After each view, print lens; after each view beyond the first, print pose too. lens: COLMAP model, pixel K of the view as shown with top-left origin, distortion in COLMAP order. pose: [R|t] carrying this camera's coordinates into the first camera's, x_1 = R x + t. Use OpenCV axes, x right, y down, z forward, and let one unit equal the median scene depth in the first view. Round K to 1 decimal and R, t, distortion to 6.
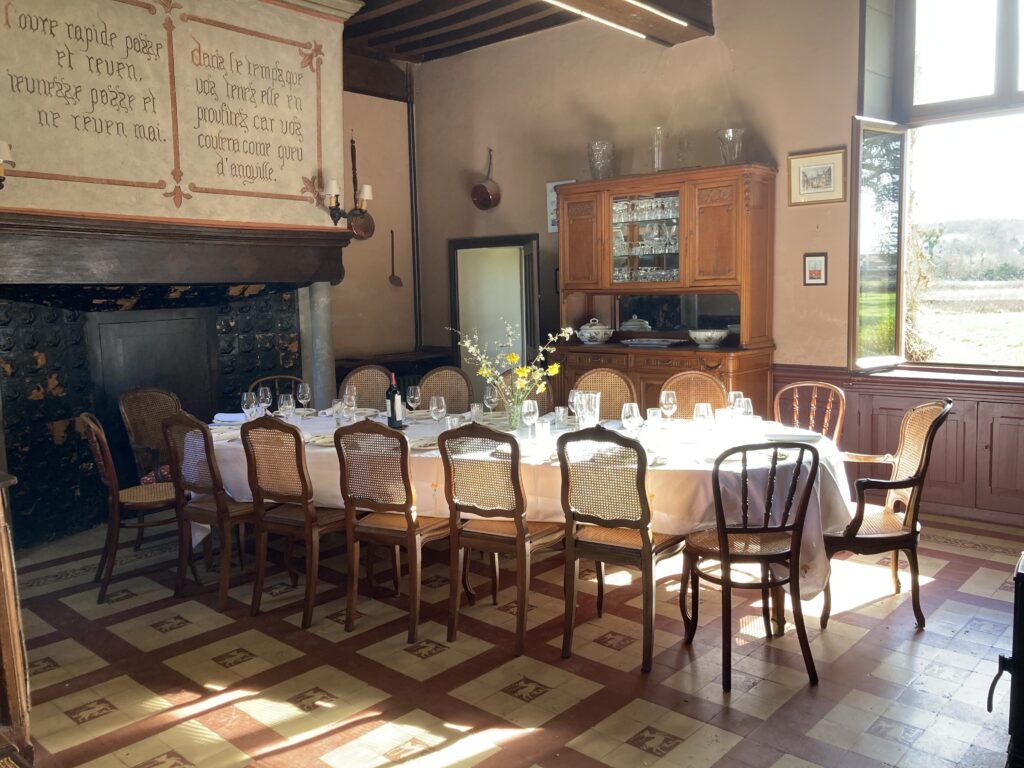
lens RADIAL K [[831.5, 0, 513.1], [0, 831.5, 376.2], [0, 0, 1]] dist [0.003407, -0.010202]
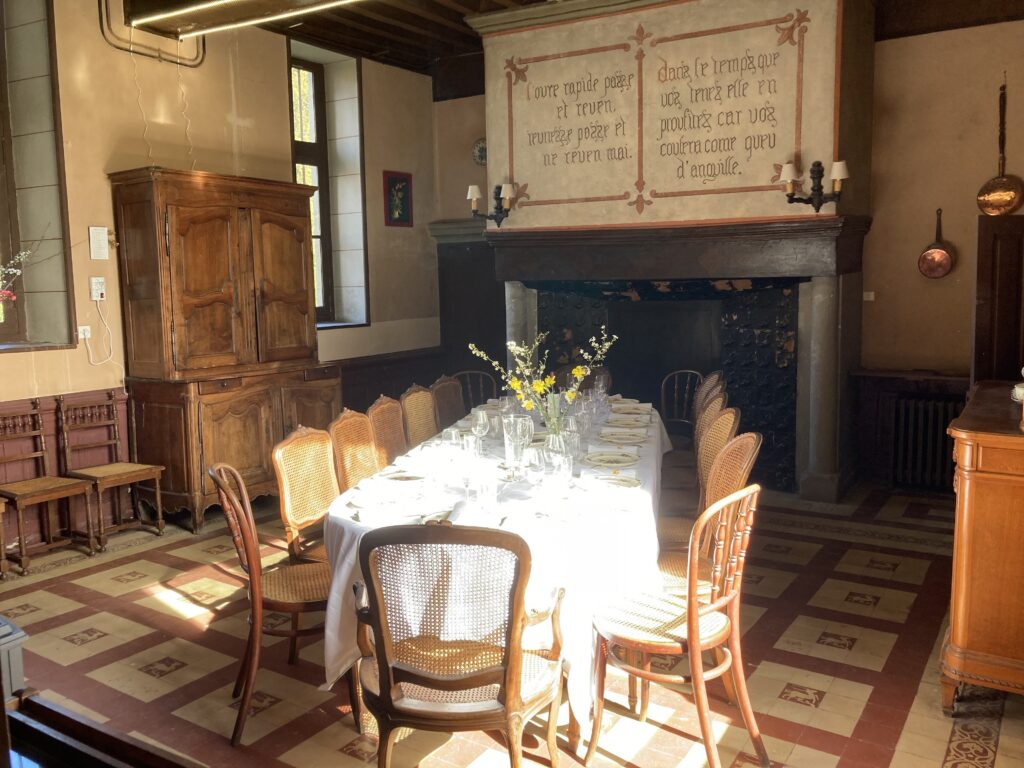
lens RADIAL K [[831.5, 0, 513.1], [0, 831.5, 376.2], [0, 0, 1]] dist [0.003407, -0.010202]
pose [[0.167223, 0.127484, -0.977642, 0.723457], [-0.095951, 0.989002, 0.112553, -0.092953], [0.981239, 0.074984, 0.177616, 0.641928]]
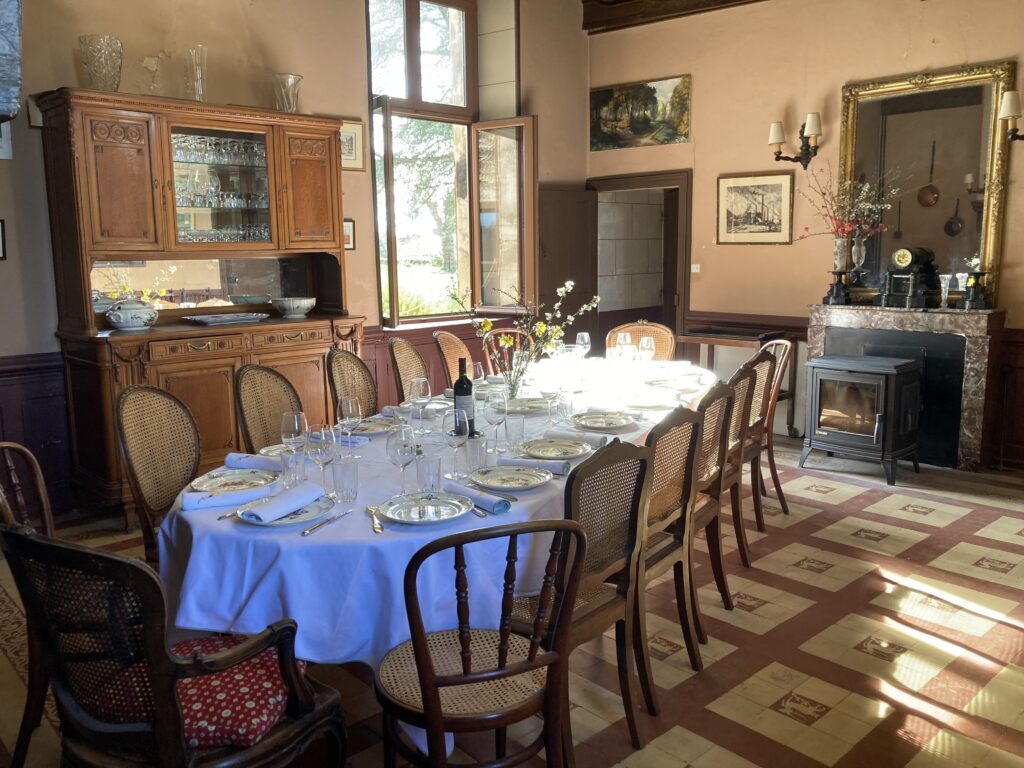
lens RADIAL K [[831.5, 0, 513.1], [0, 831.5, 376.2], [0, 0, 1]] dist [0.003407, -0.010202]
pose [[0.096097, -0.125667, 0.987407, -0.690265], [0.121451, 0.986067, 0.113676, -0.050291], [-0.987935, 0.108998, 0.110020, 0.736049]]
